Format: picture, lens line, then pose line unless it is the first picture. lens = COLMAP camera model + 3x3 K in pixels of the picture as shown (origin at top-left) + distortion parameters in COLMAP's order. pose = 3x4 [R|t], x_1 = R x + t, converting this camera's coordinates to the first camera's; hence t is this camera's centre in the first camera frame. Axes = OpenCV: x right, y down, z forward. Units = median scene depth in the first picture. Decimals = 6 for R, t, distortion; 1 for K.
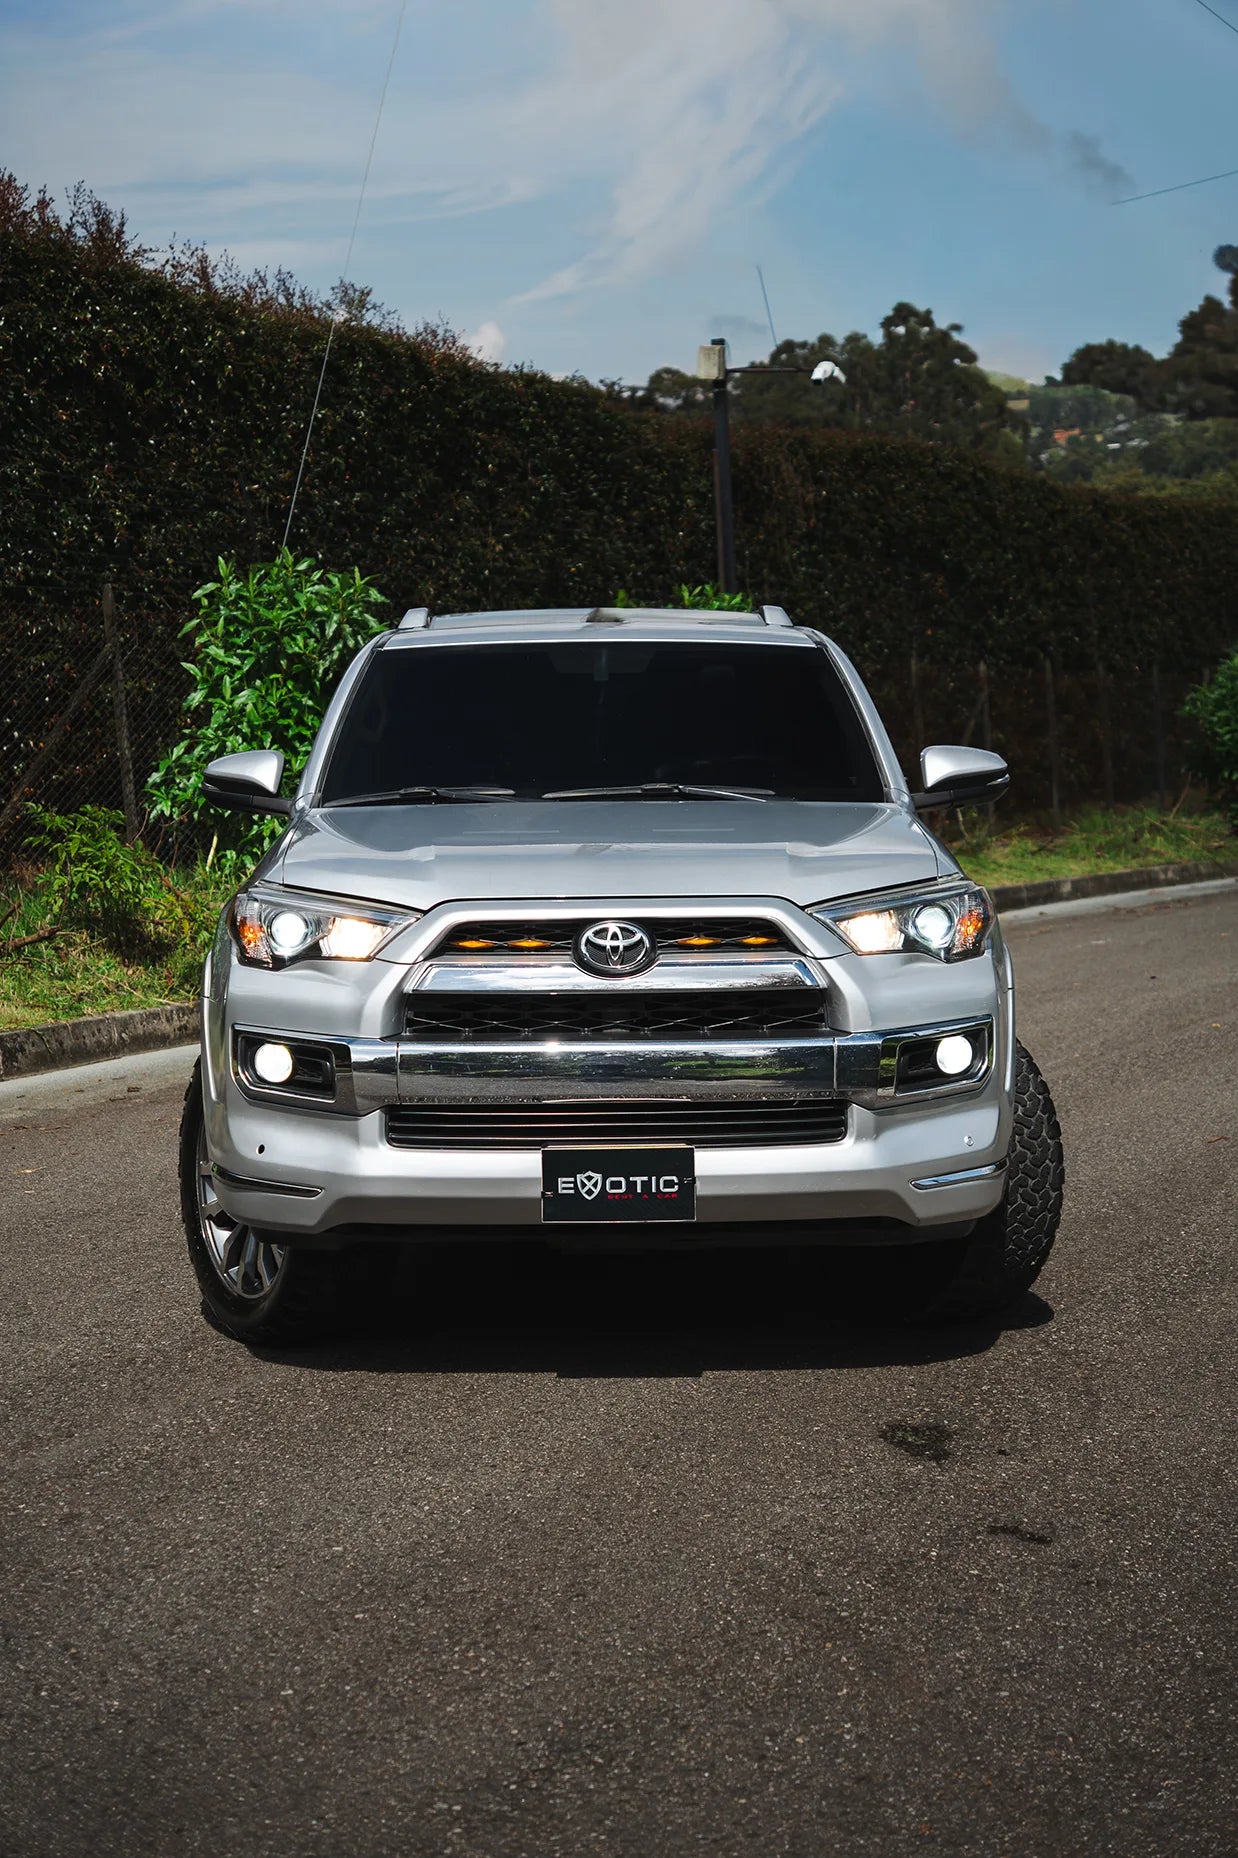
lens RADIAL K [[3572.9, 0, 574.5], [0, 3572.9, 851.6], [0, 0, 1]] dist [0.551471, 0.000000]
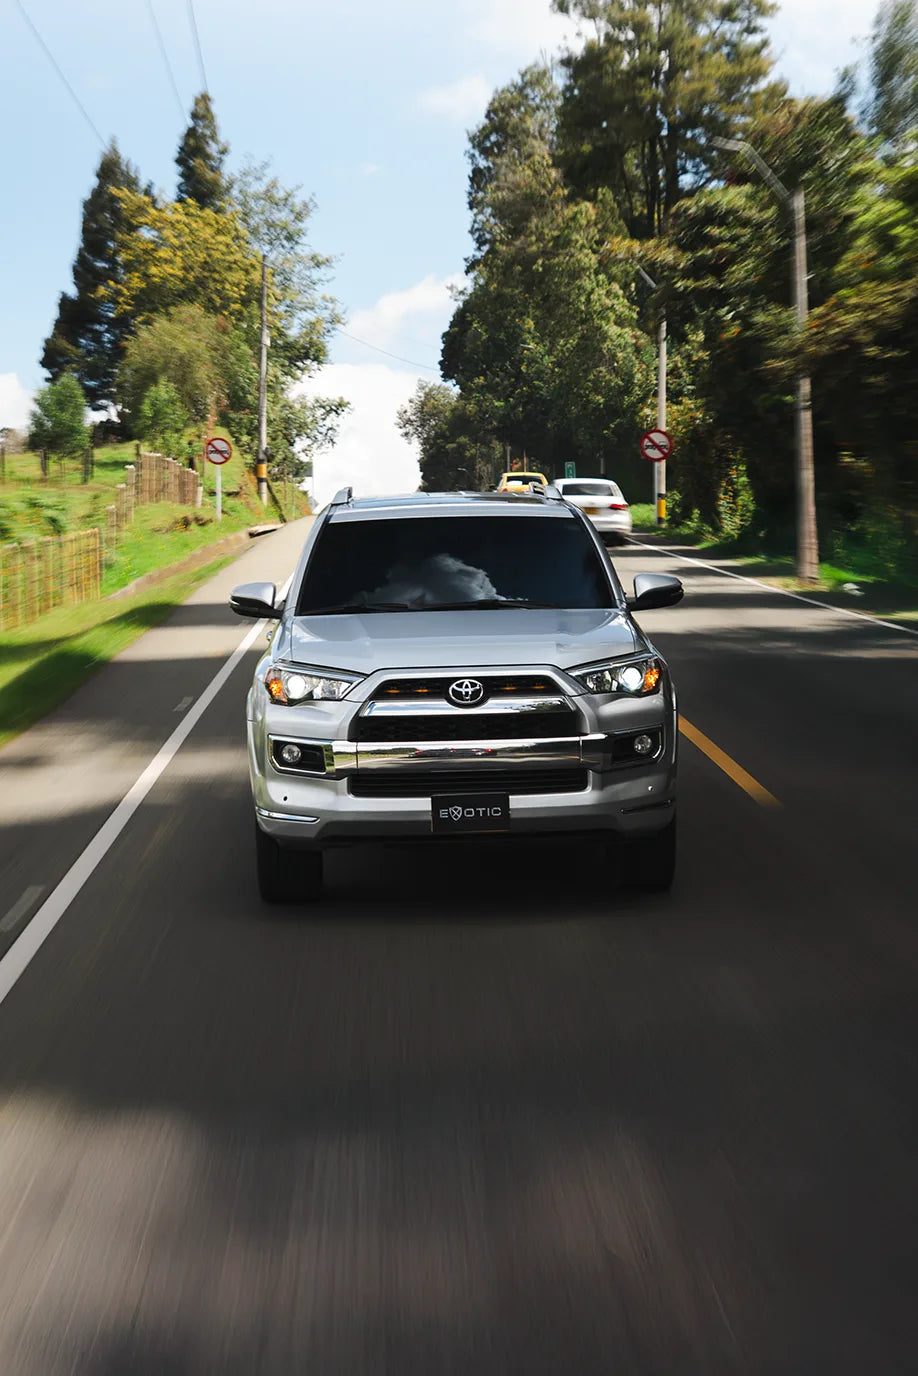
lens RADIAL K [[2646.0, 0, 456.9], [0, 2646.0, 685.7], [0, 0, 1]] dist [0.551471, 0.000000]
pose [[0.999852, -0.014922, 0.008542, -0.006448], [0.014678, 0.999500, 0.028017, -0.017150], [-0.008956, -0.027888, 0.999571, -0.439746]]
